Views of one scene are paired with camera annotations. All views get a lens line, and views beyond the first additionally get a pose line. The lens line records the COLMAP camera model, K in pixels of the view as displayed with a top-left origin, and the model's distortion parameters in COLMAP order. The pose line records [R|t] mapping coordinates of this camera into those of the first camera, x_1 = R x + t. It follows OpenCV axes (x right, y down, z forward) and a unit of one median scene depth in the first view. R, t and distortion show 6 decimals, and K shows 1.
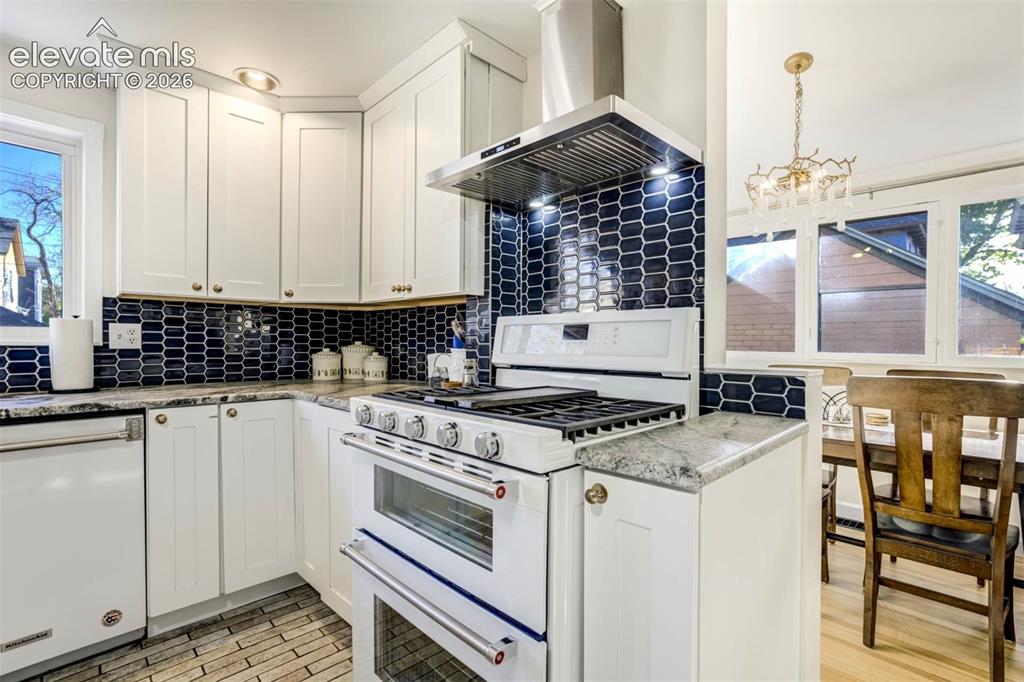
lens RADIAL K [[469.1, 0, 513.8], [0, 469.1, 351.2], [0, 0, 1]] dist [0.000458, 0.000569]
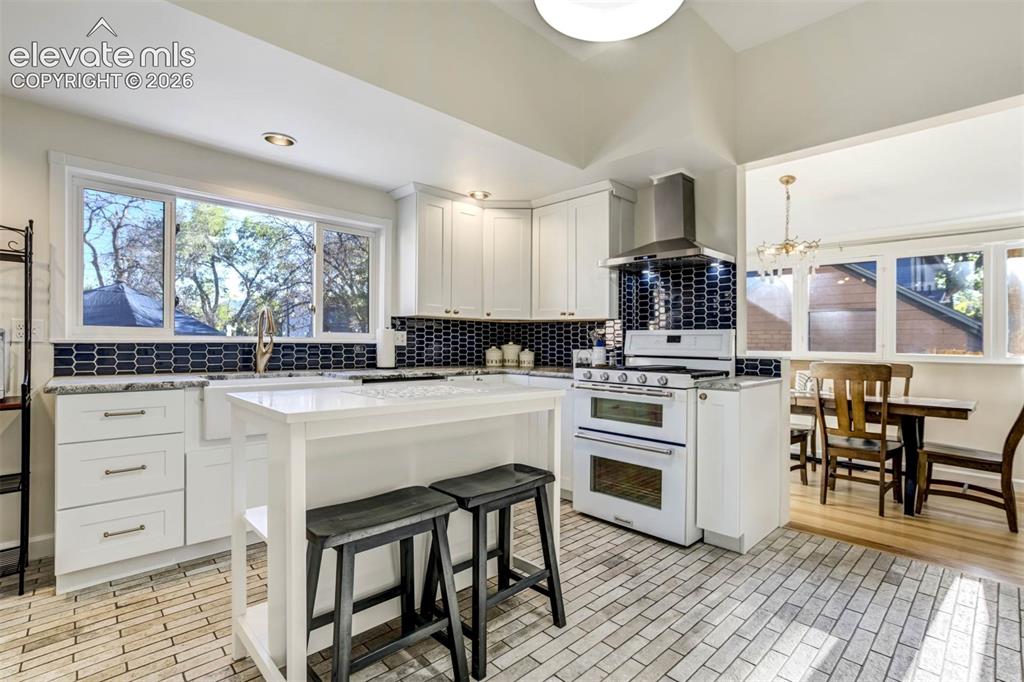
lens RADIAL K [[474.2, 0, 512.0], [0, 474.2, 341.0], [0, 0, 1]] dist [-0.001534, 0.000062]
pose [[0.999682, 0.007518, -0.024055, -0.427631], [-0.008062, 0.999712, -0.022596, 0.017302], [0.023879, 0.022783, 0.999455, -0.898337]]
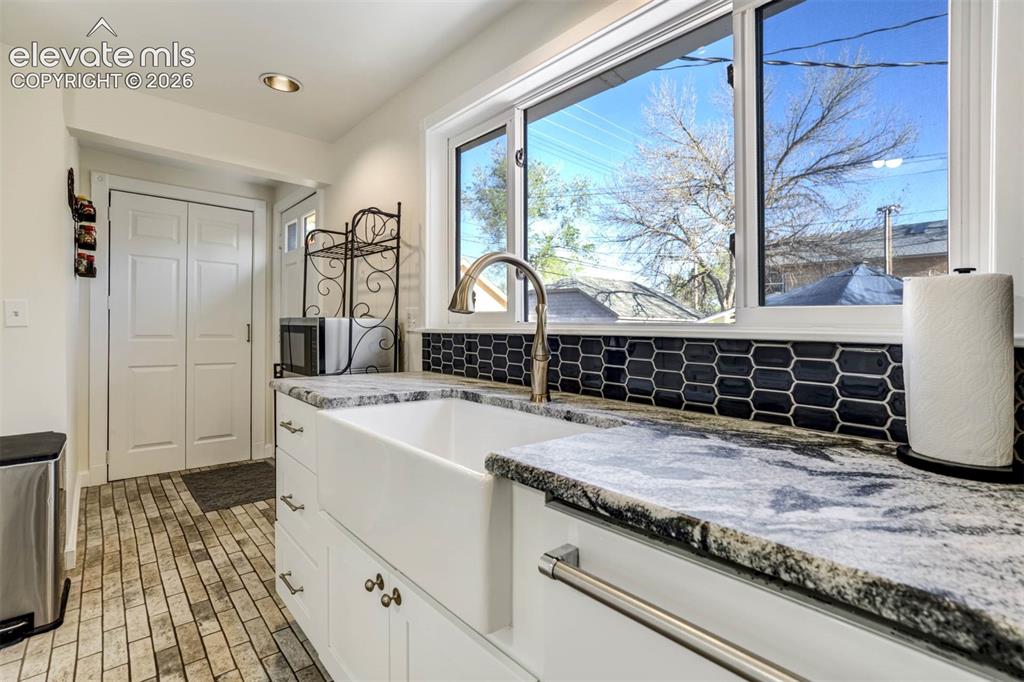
lens RADIAL K [[468.9, 0, 522.2], [0, 468.9, 342.5], [0, 0, 1]] dist [-0.017514, 0.000426]
pose [[-0.022142, 0.019945, -0.999556, -0.569946], [-0.039752, 0.998993, 0.020815, -0.007974], [0.998964, 0.040195, -0.021327, 0.670410]]
